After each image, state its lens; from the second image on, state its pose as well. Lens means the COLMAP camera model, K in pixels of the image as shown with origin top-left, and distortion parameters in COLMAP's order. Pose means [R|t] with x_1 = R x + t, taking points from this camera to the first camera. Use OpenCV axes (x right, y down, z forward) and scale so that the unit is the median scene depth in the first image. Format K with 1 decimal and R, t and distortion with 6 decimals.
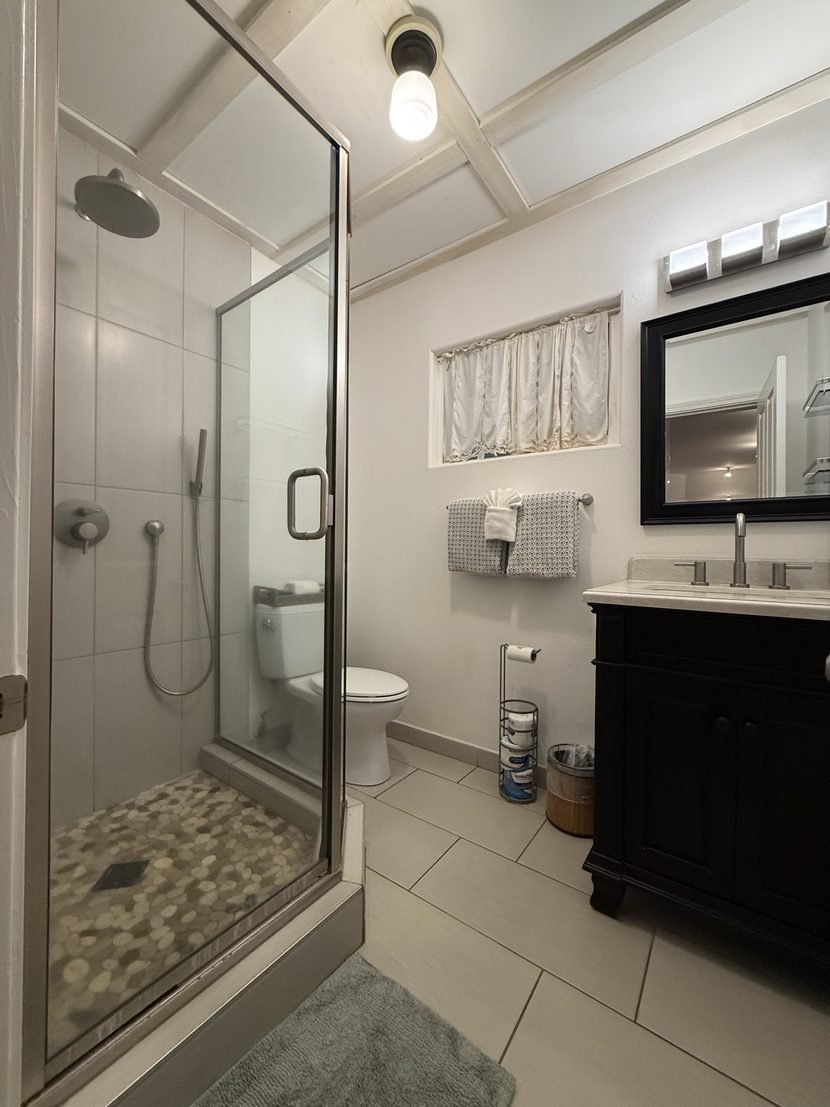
lens RADIAL K [[440.3, 0, 415.5], [0, 440.3, 551.5], [0, 0, 1]] dist [-0.006791, -0.000624]
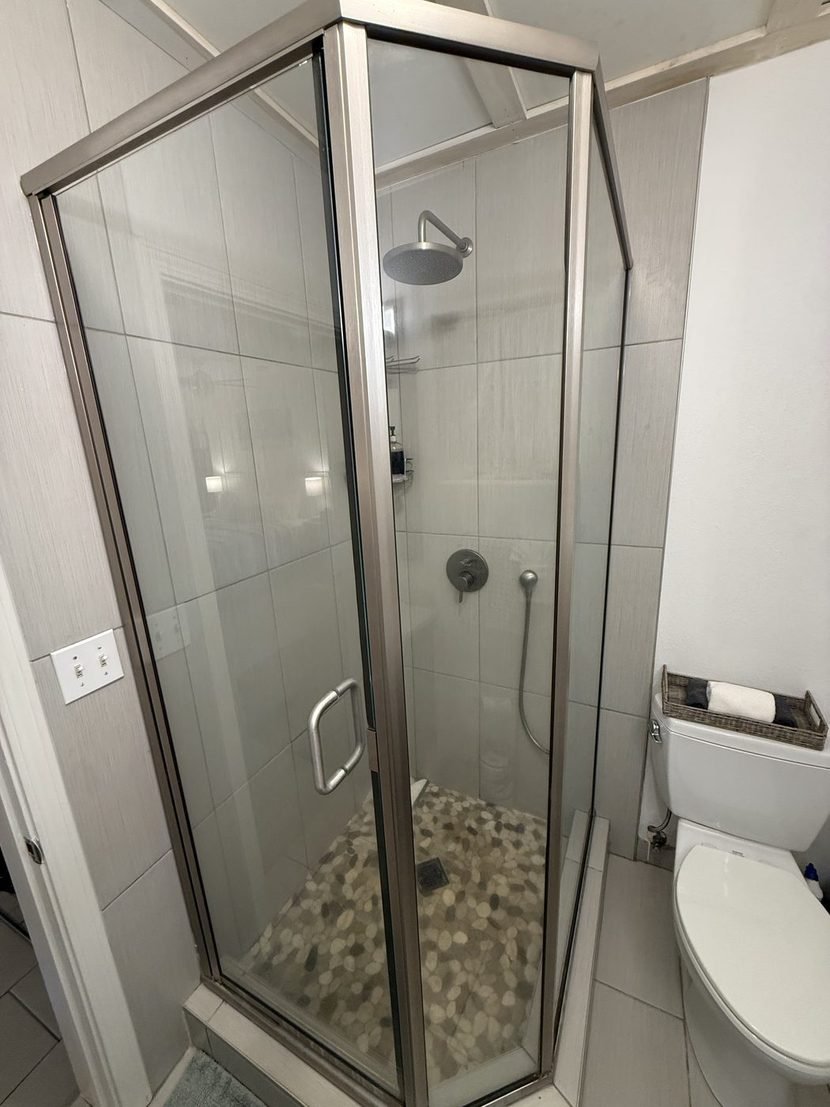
lens RADIAL K [[440.3, 0, 418.2], [0, 440.3, 548.2], [0, 0, 1]] dist [-0.006791, -0.000624]
pose [[0.176609, 0.215387, -0.960426, 0.294979], [0.042548, 0.973181, 0.226071, -0.414815], [0.983361, -0.080790, 0.162708, 0.781996]]
